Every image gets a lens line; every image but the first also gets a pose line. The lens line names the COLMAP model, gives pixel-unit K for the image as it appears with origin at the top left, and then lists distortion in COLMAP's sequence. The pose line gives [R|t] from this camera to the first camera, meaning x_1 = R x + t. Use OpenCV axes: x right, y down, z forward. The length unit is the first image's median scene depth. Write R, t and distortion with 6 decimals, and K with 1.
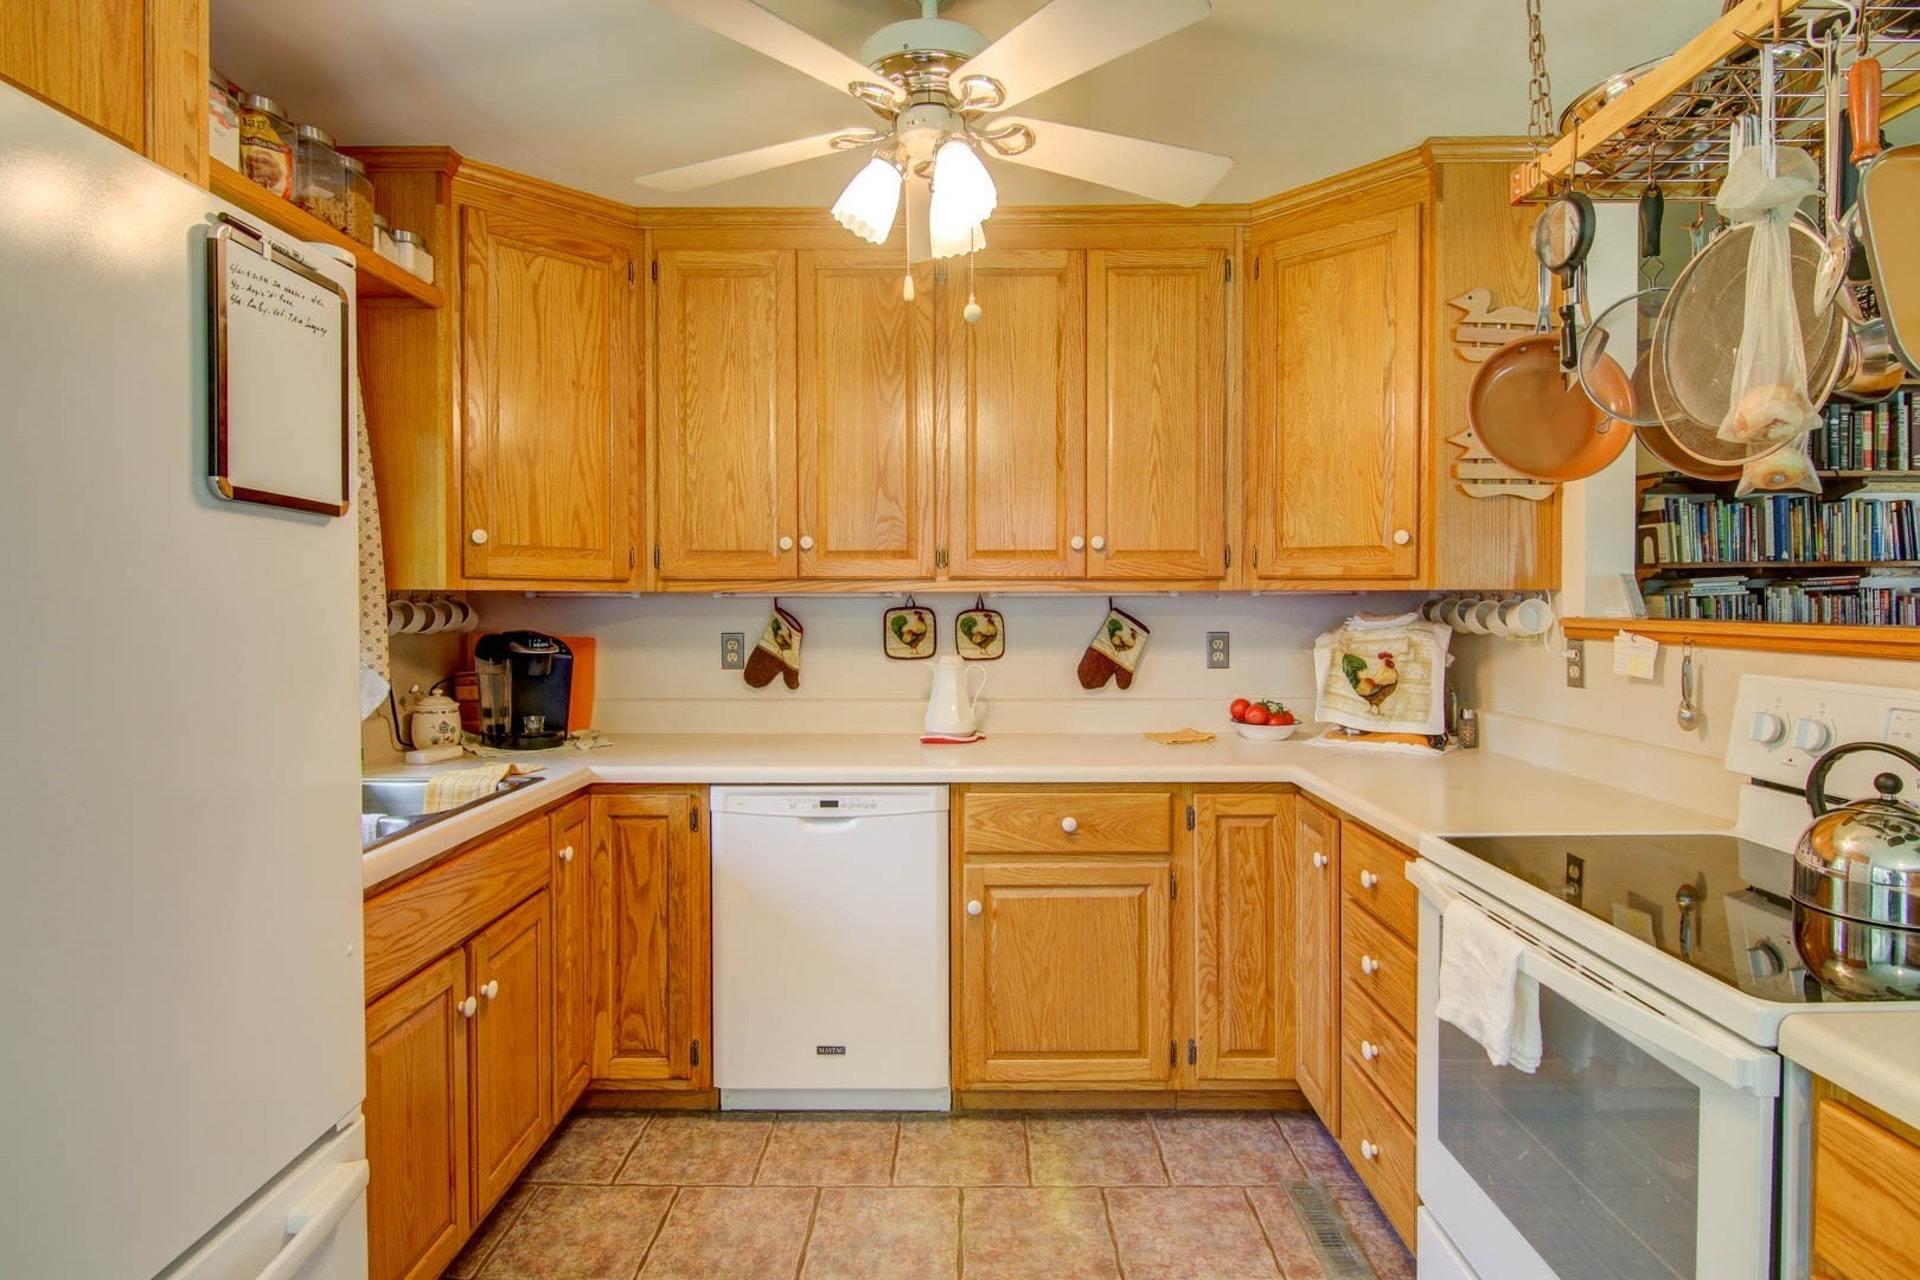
lens RADIAL K [[978.1, 0, 952.7], [0, 978.1, 614.1], [0, 0, 1]] dist [0.001610, -0.008903]
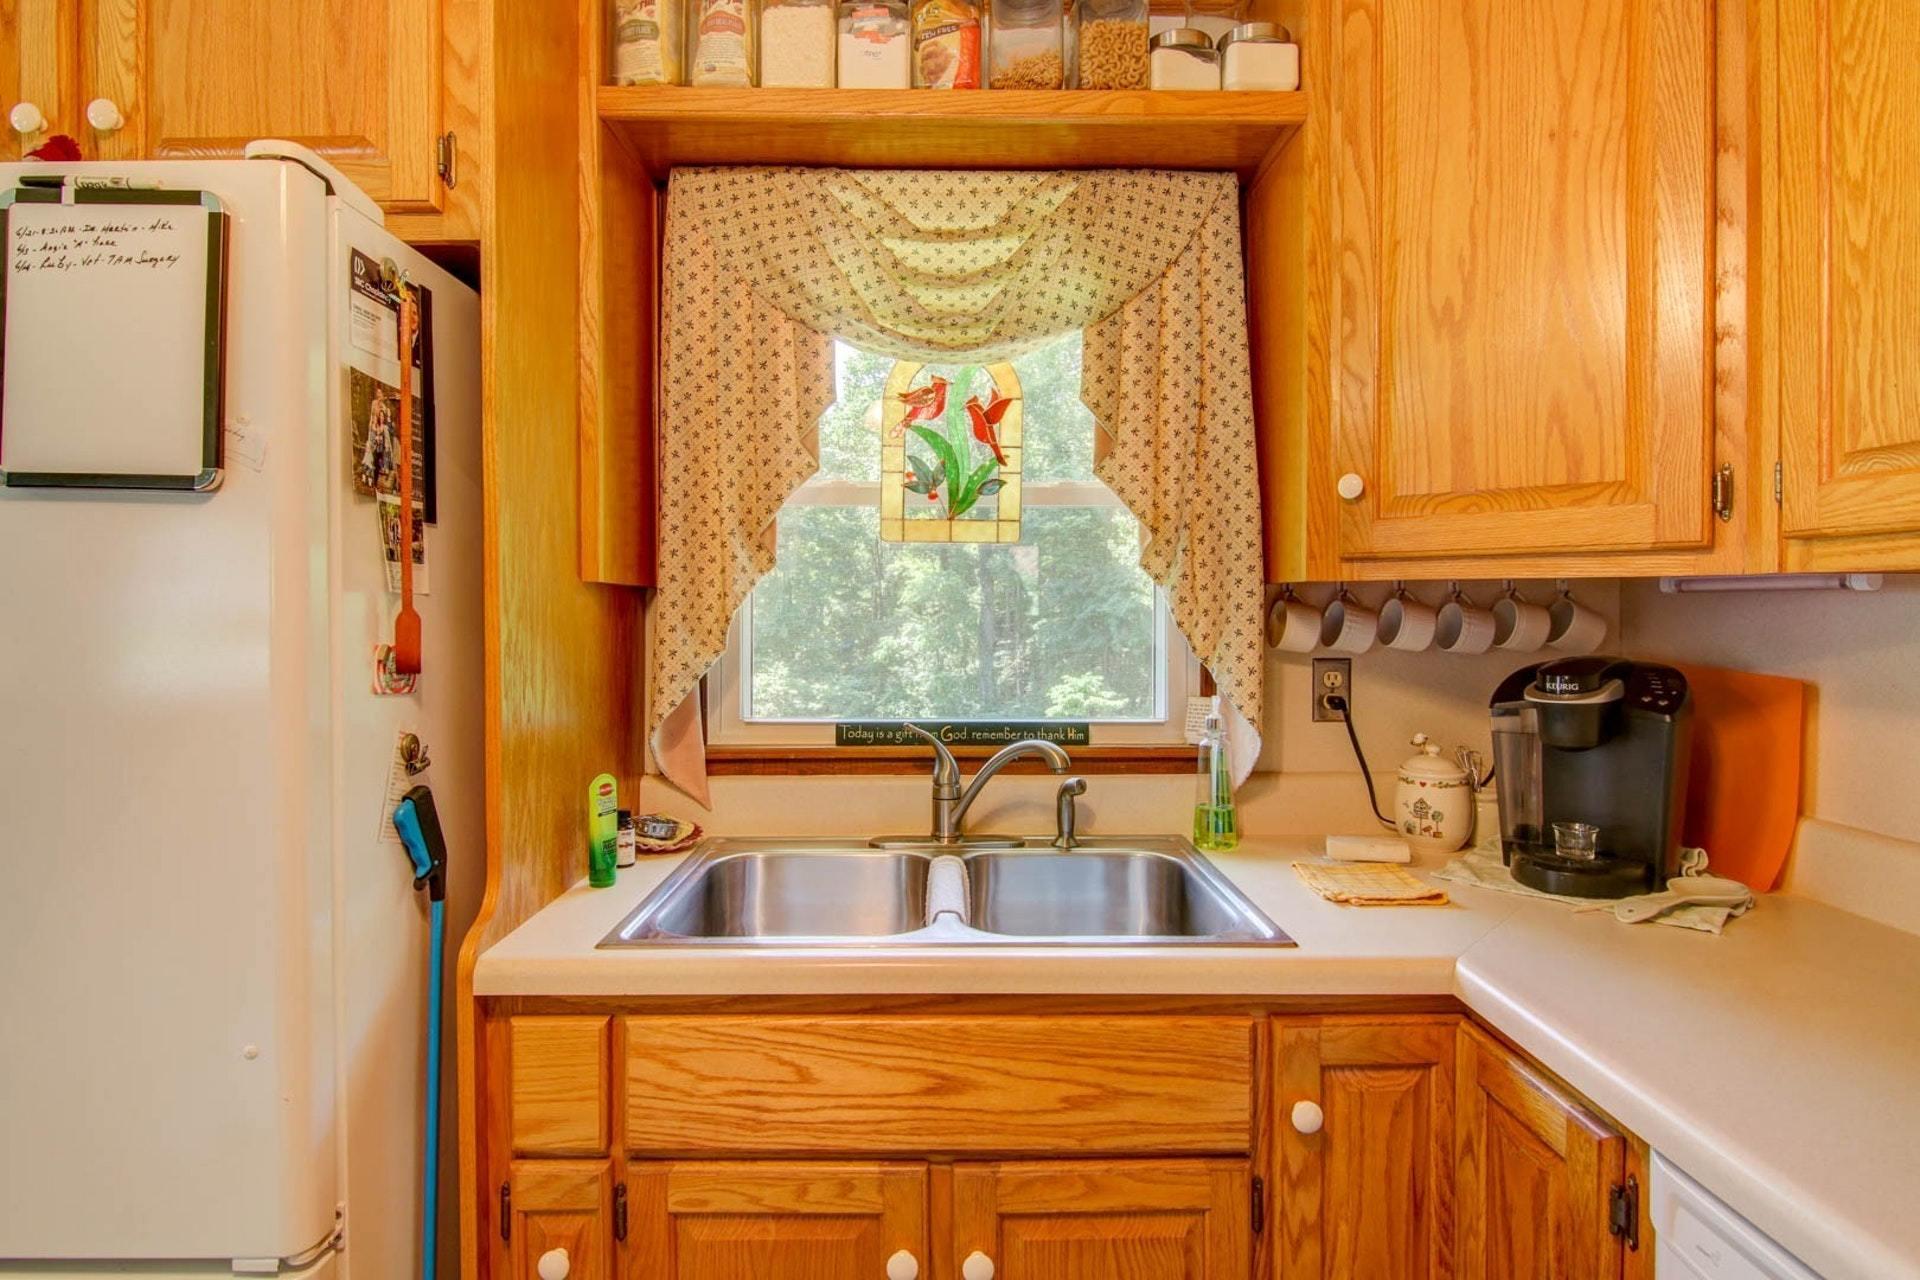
lens RADIAL K [[978.1, 0, 952.7], [0, 978.1, 614.1], [0, 0, 1]] dist [0.001610, -0.008903]
pose [[0.028934, 0.008105, -0.999548, 0.080438], [-0.012417, 0.999893, 0.007749, -0.006264], [0.999504, 0.012187, 0.029032, 0.748710]]
